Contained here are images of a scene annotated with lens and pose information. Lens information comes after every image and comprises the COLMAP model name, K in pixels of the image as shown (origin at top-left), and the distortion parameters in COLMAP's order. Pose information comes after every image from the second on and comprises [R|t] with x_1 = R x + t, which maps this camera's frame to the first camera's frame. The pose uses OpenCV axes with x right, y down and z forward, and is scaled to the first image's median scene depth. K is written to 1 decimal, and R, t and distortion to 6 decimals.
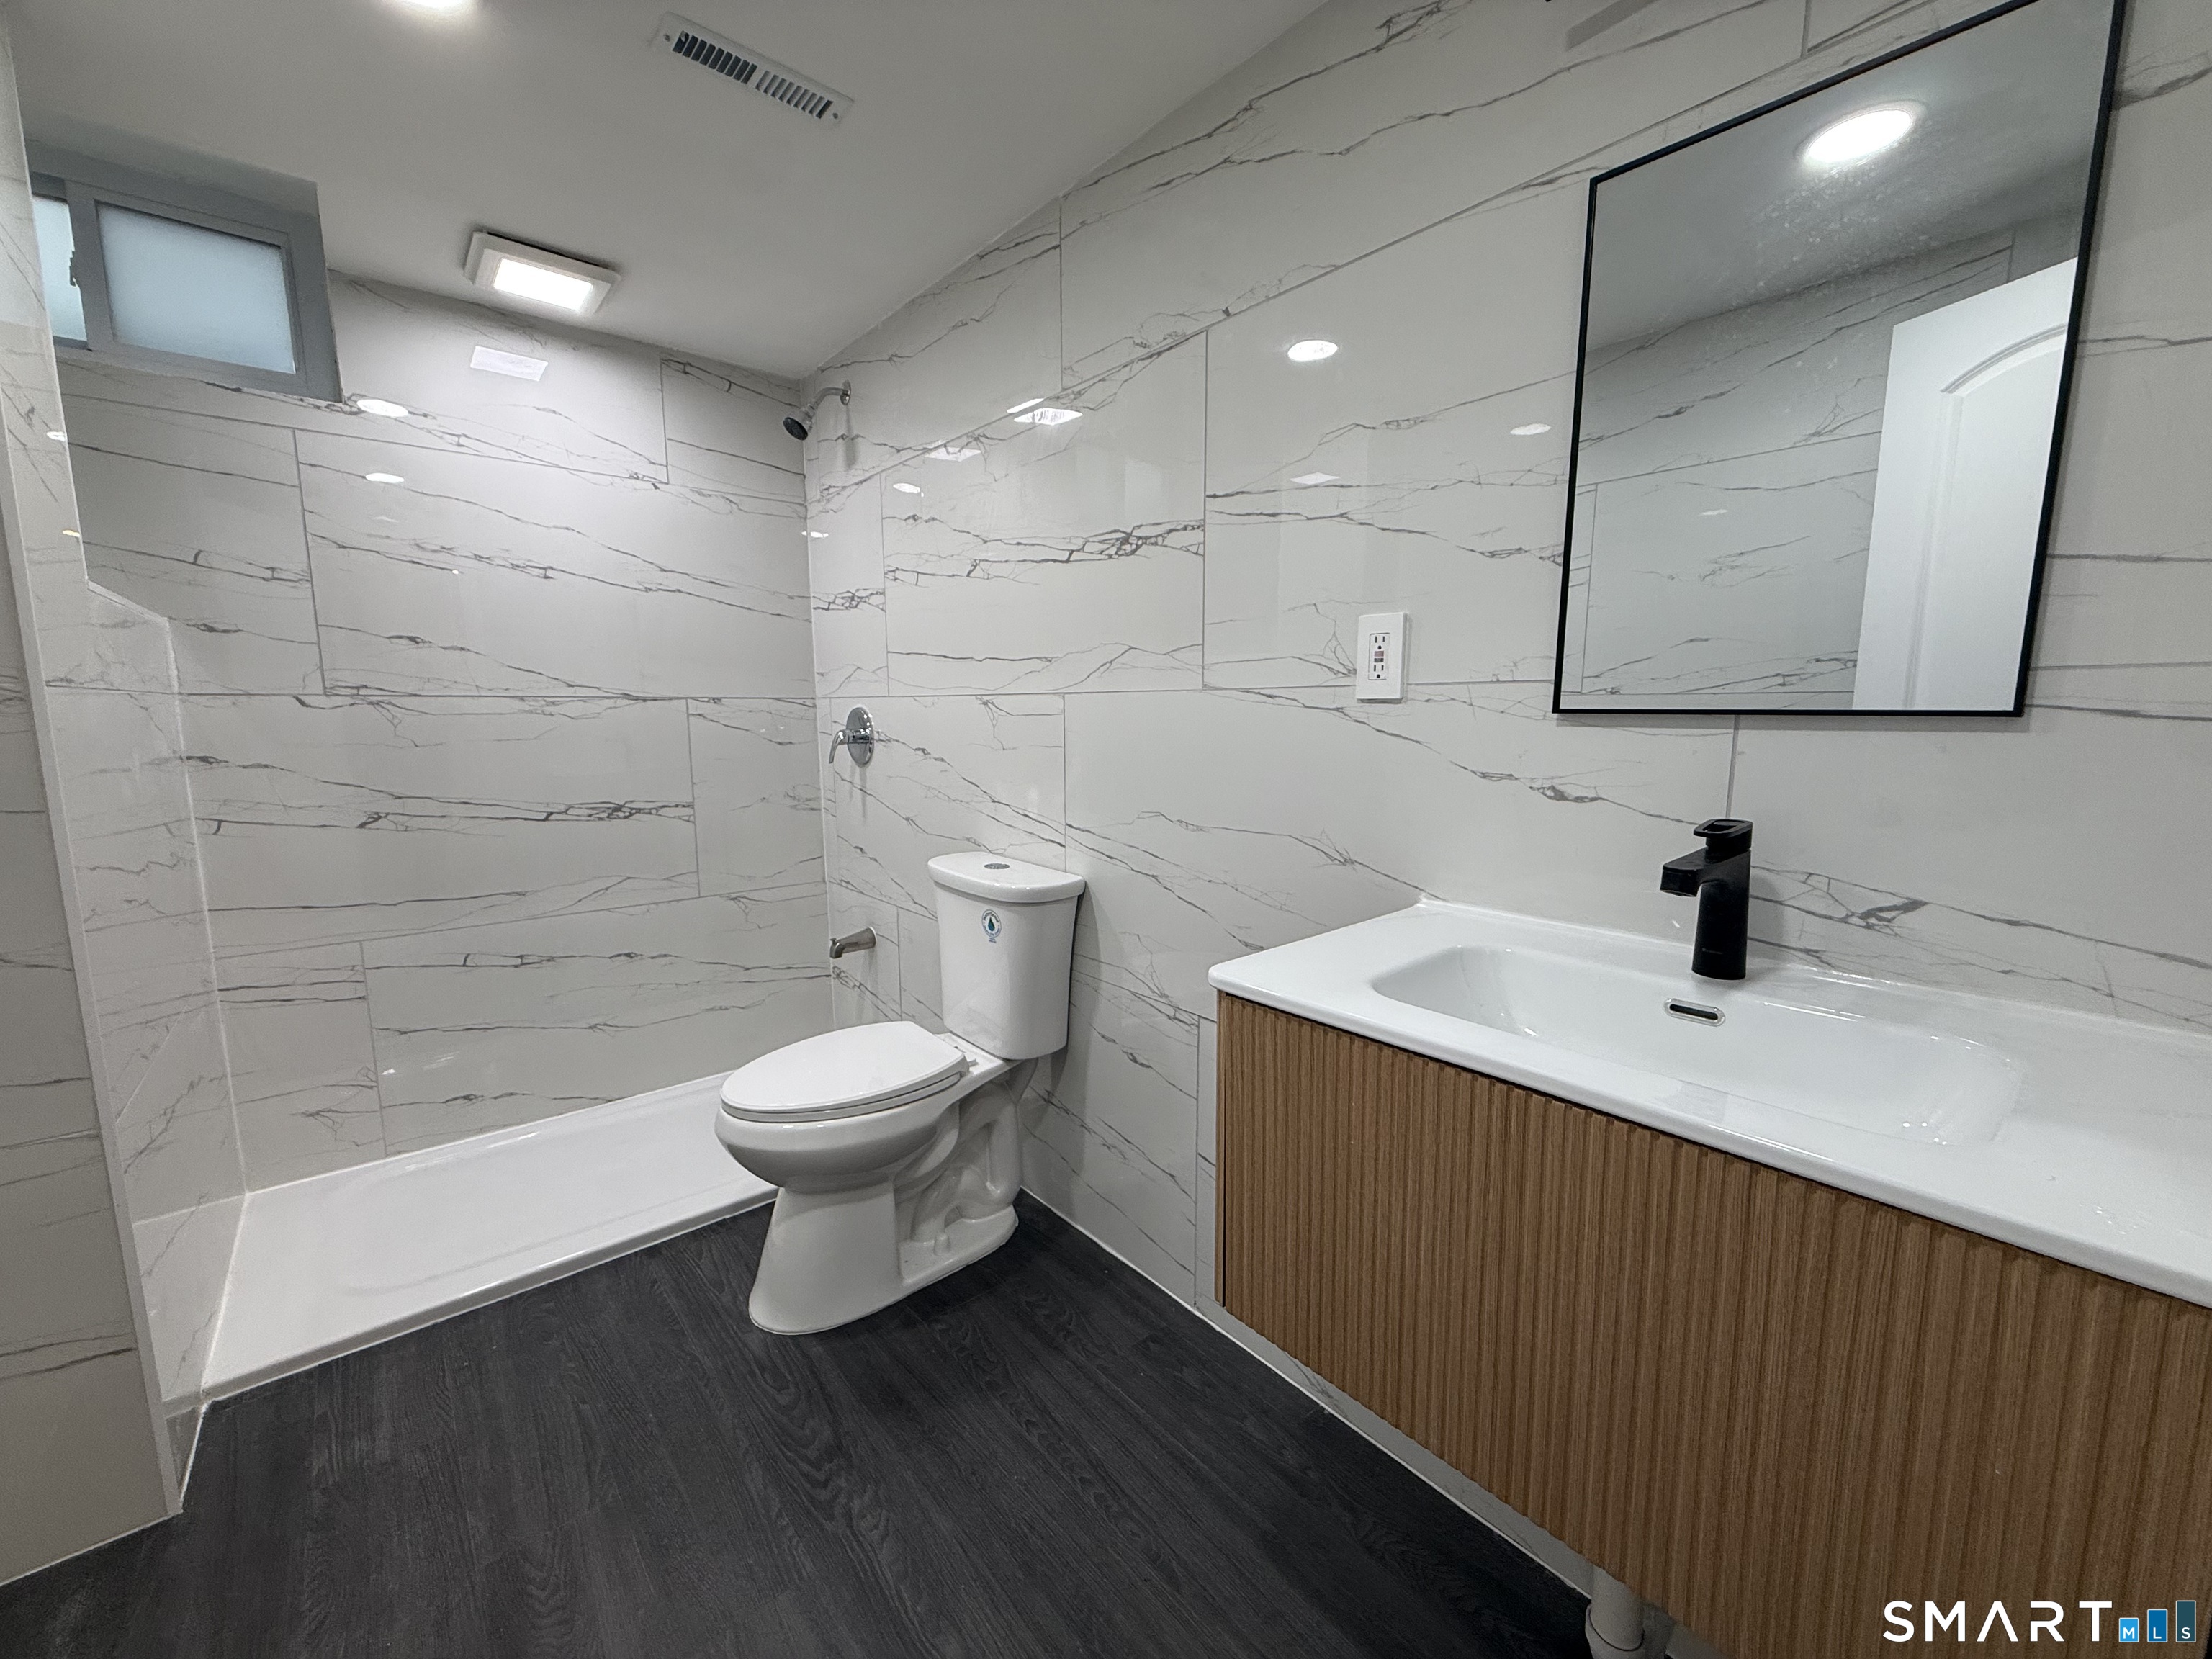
lens RADIAL K [[885.1, 0, 1106.0], [0, 885.1, 829.5], [0, 0, 1]] dist [-0.000902, -0.000057]
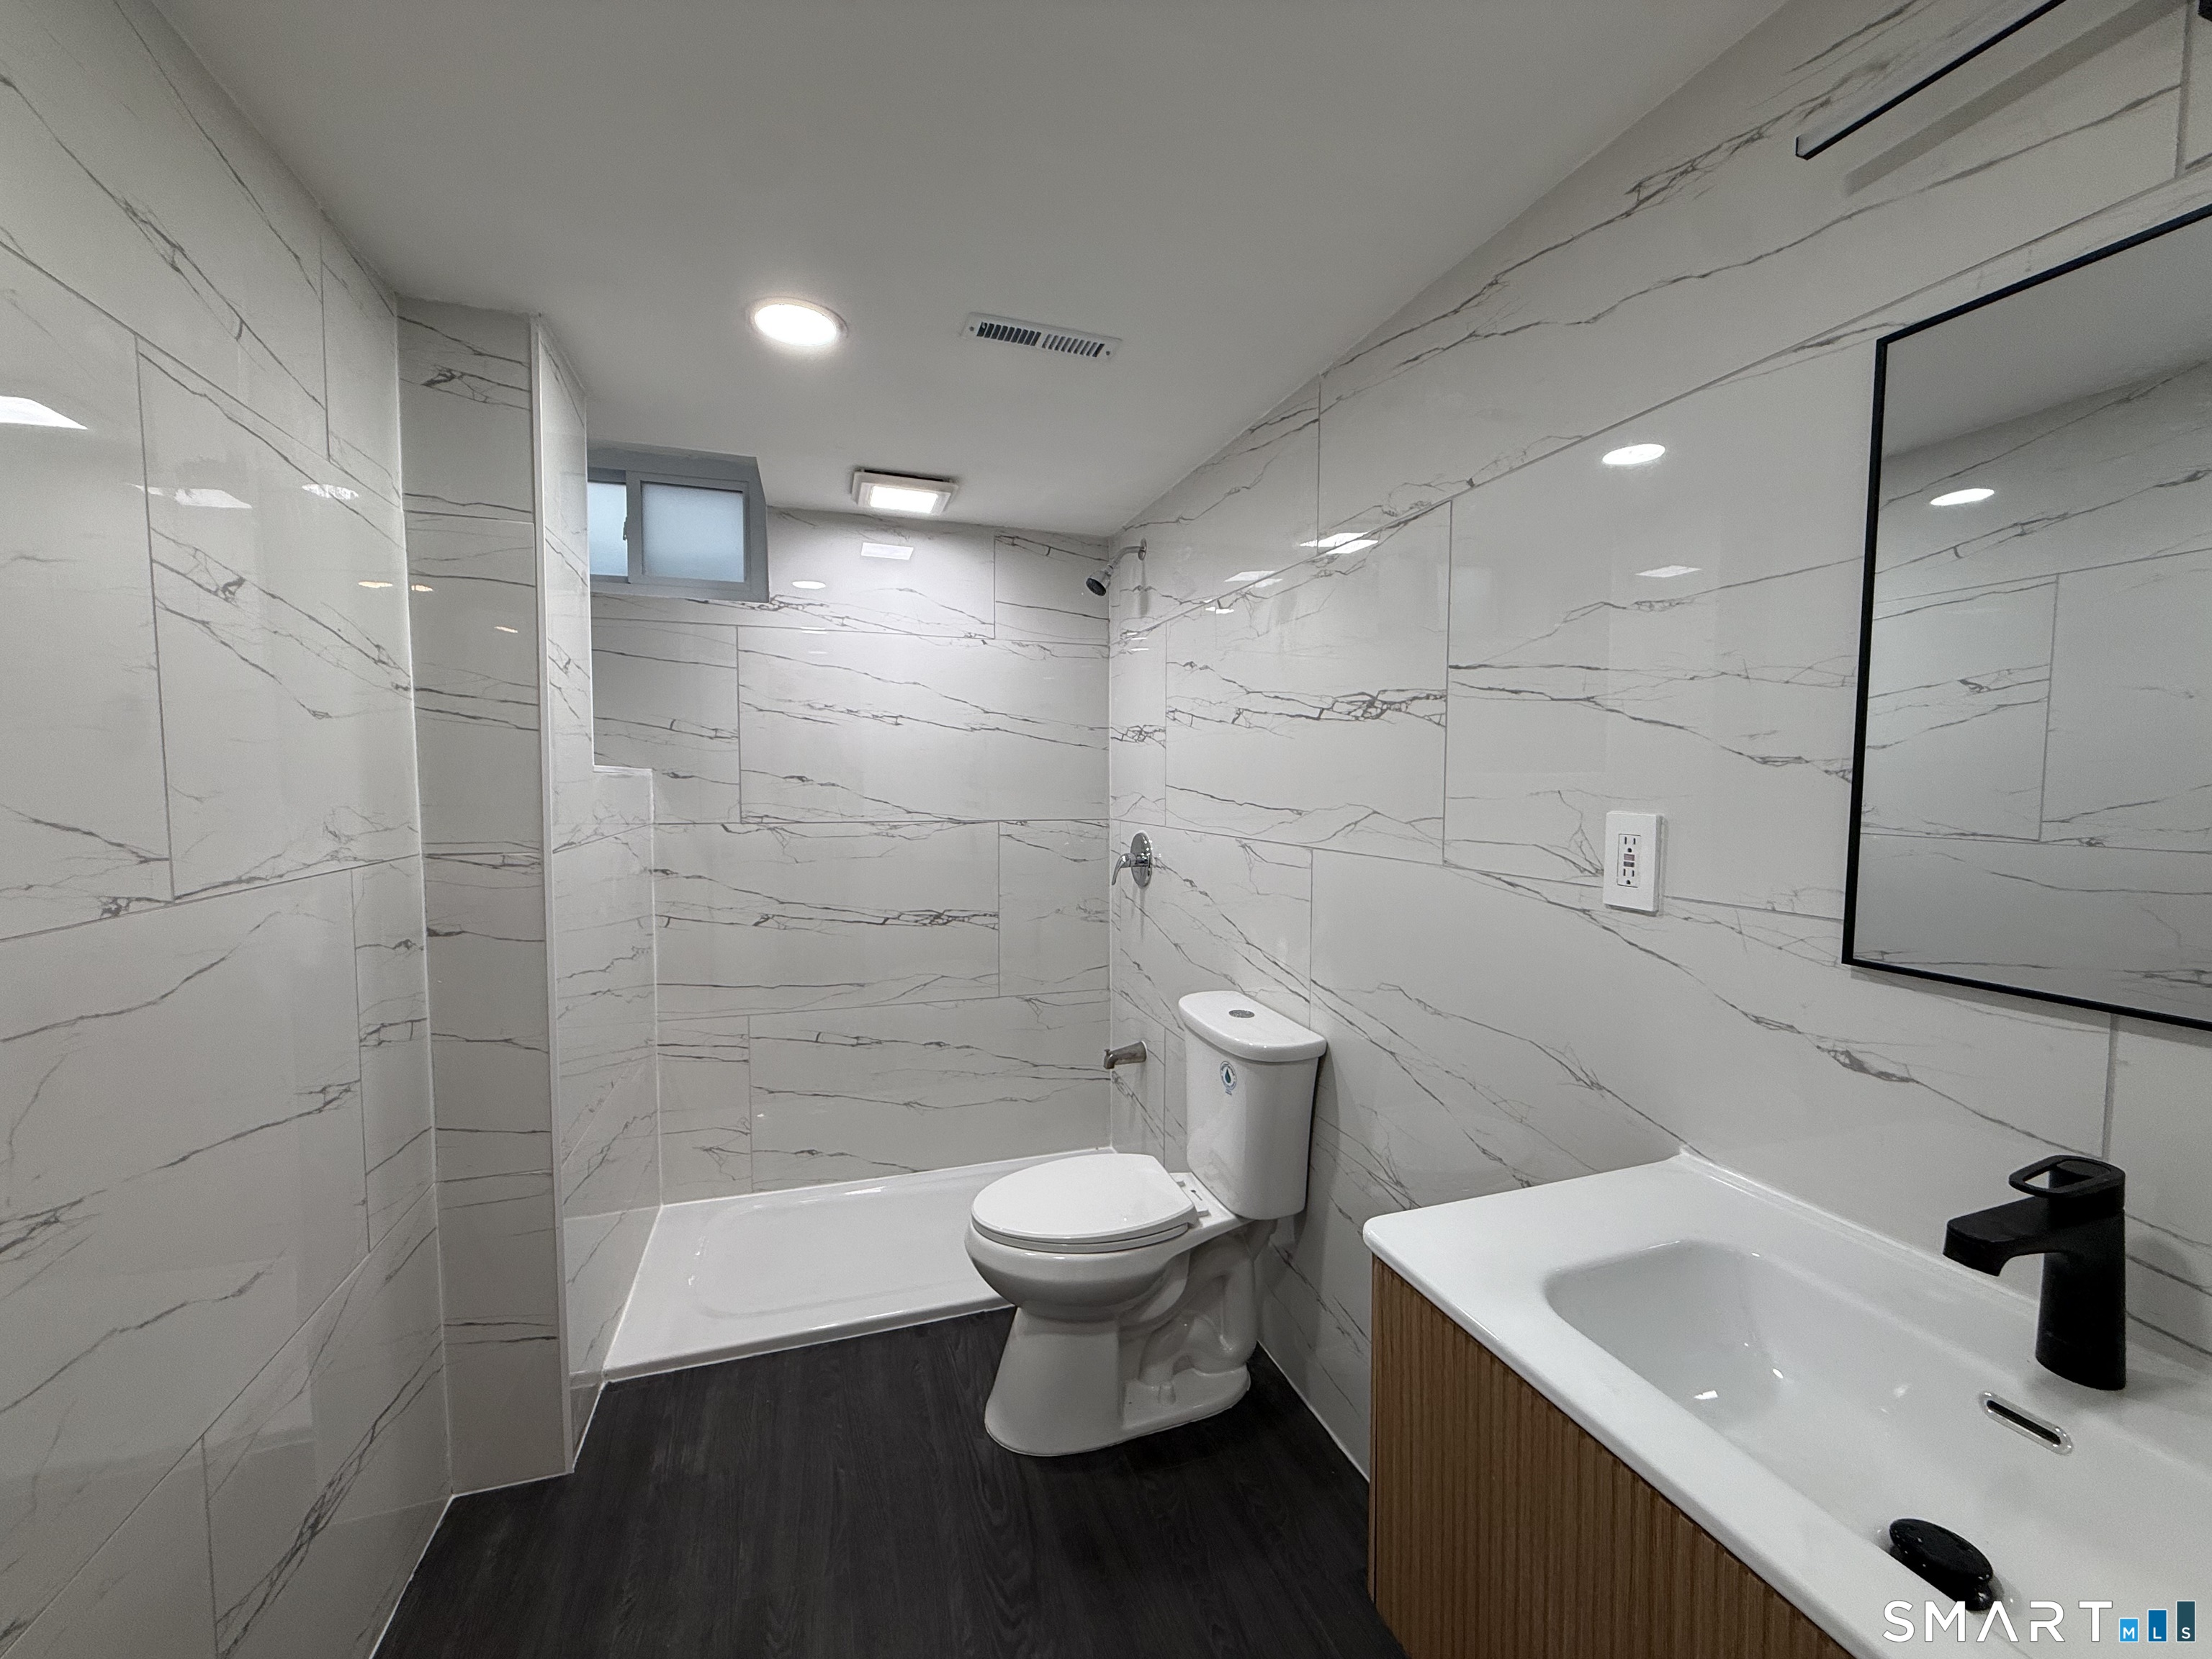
lens RADIAL K [[884.7, 0, 1100.2], [0, 884.7, 829.7], [0, 0, 1]] dist [0.000743, -0.000365]
pose [[0.927164, 0.027007, -0.373681, 0.106721], [-0.056582, 0.996052, -0.068402, -0.097082], [0.370359, 0.084563, 0.925032, -0.005885]]
